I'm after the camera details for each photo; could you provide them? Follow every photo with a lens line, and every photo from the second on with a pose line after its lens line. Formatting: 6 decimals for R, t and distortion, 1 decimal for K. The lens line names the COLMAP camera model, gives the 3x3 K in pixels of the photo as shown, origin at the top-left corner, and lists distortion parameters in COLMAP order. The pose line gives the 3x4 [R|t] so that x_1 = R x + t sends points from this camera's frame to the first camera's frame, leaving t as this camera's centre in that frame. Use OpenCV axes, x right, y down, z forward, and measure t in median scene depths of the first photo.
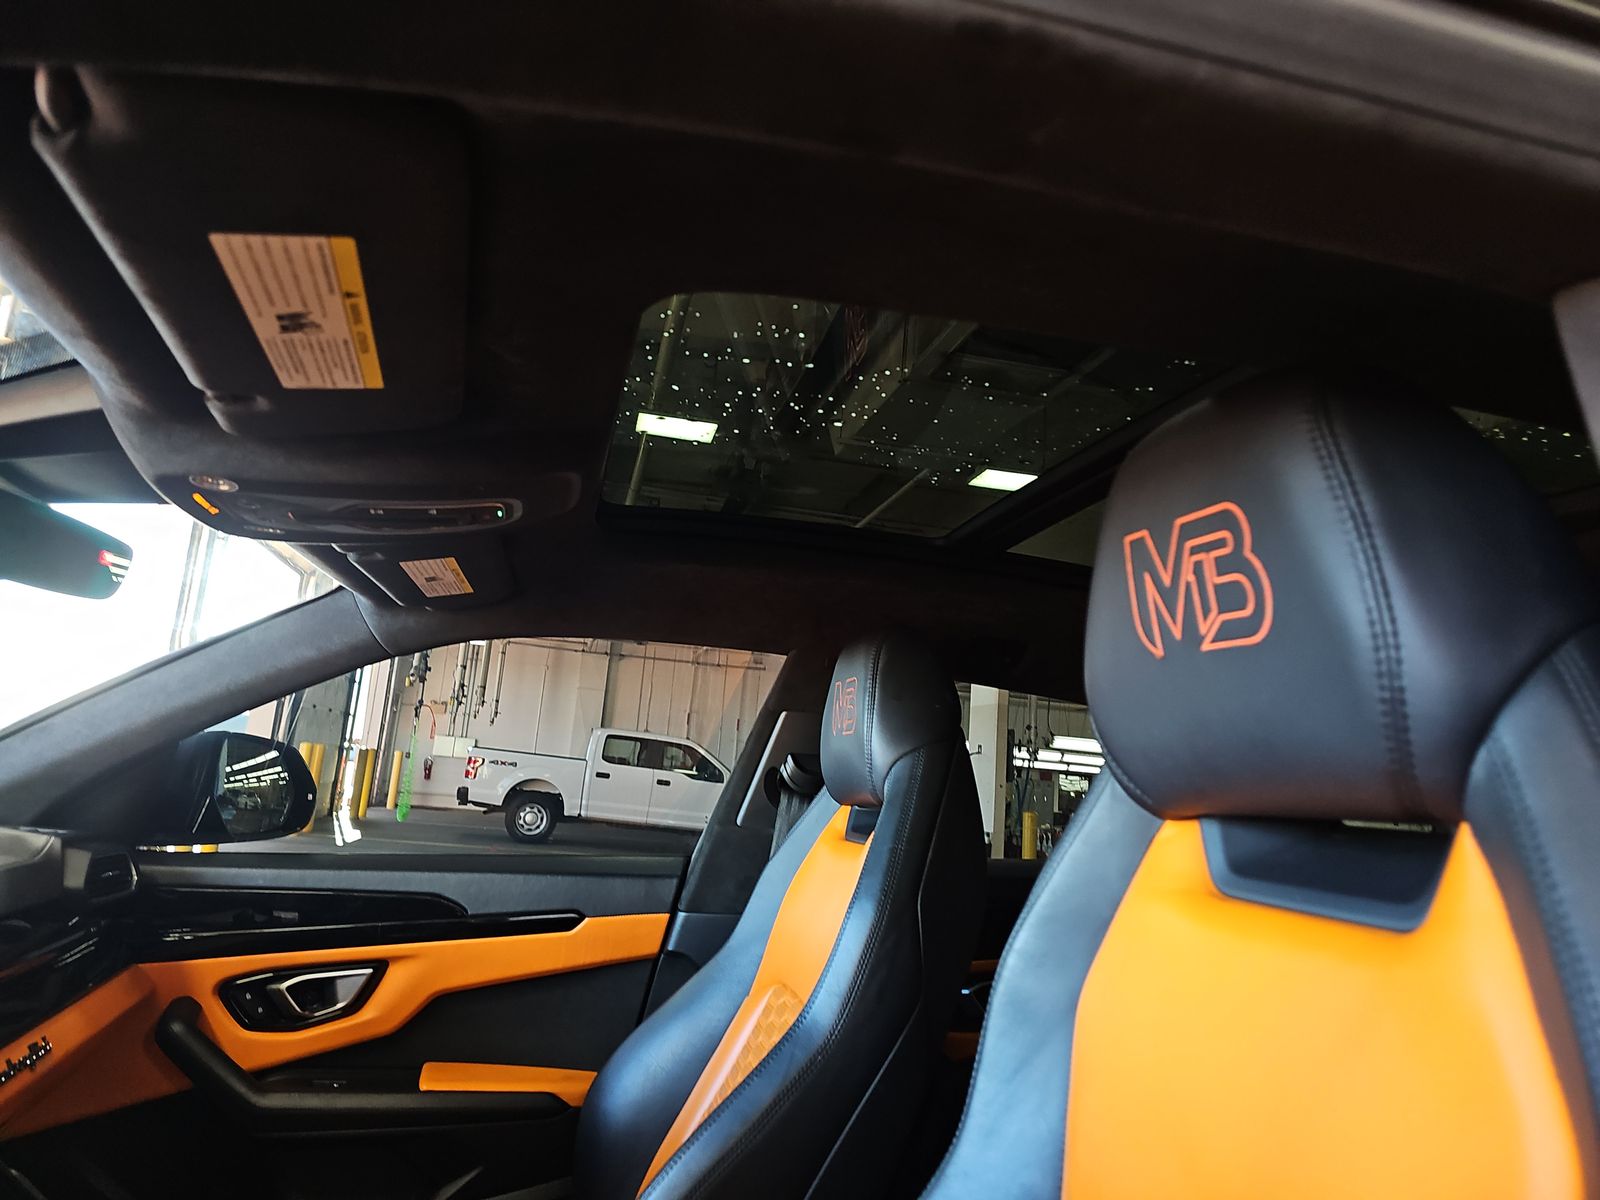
lens RADIAL K [[1076.9, 0, 804.6], [0, 1076.9, 595.0], [0, 0, 1]] dist [0.056828, -0.054783]
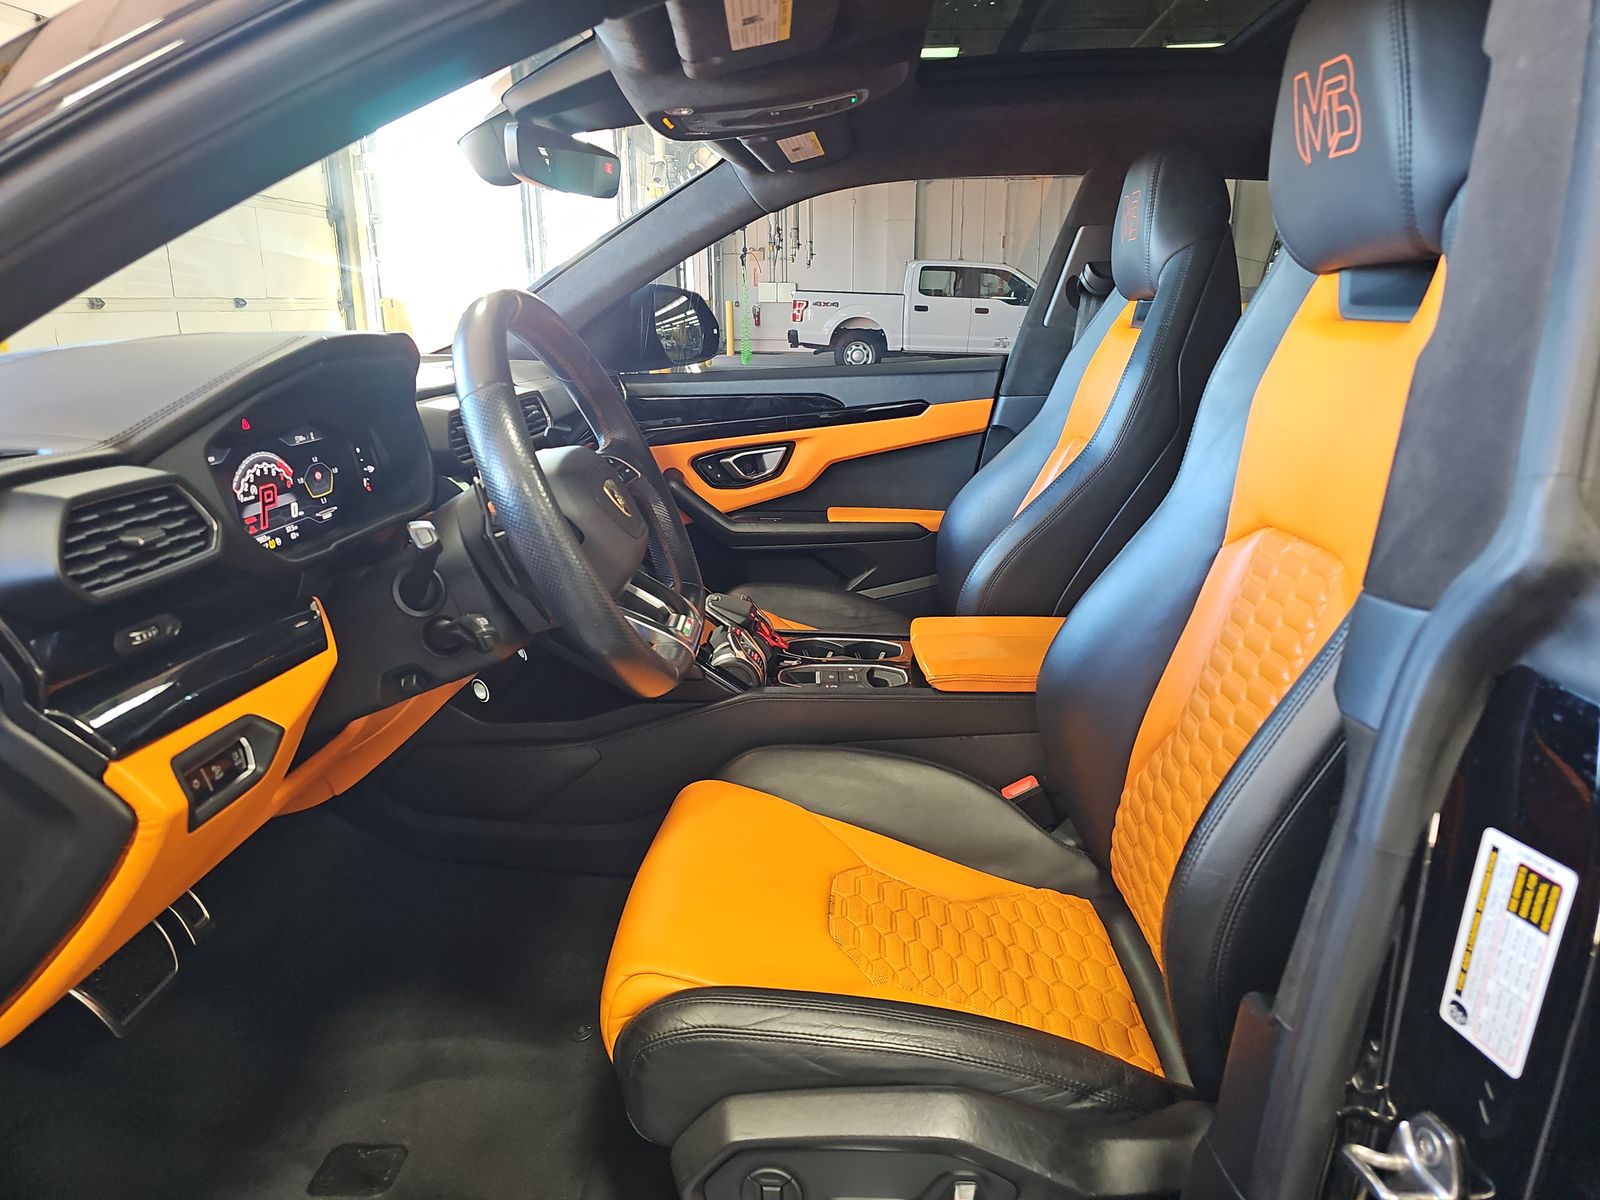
lens RADIAL K [[1076.9, 0, 804.6], [0, 1076.9, 595.0], [0, 0, 1]] dist [0.056828, -0.054783]
pose [[0.956455, -0.006391, -0.291808, 0.037708], [0.126506, 0.910053, 0.394714, -0.034232], [0.263038, -0.414442, 0.871234, -0.305135]]
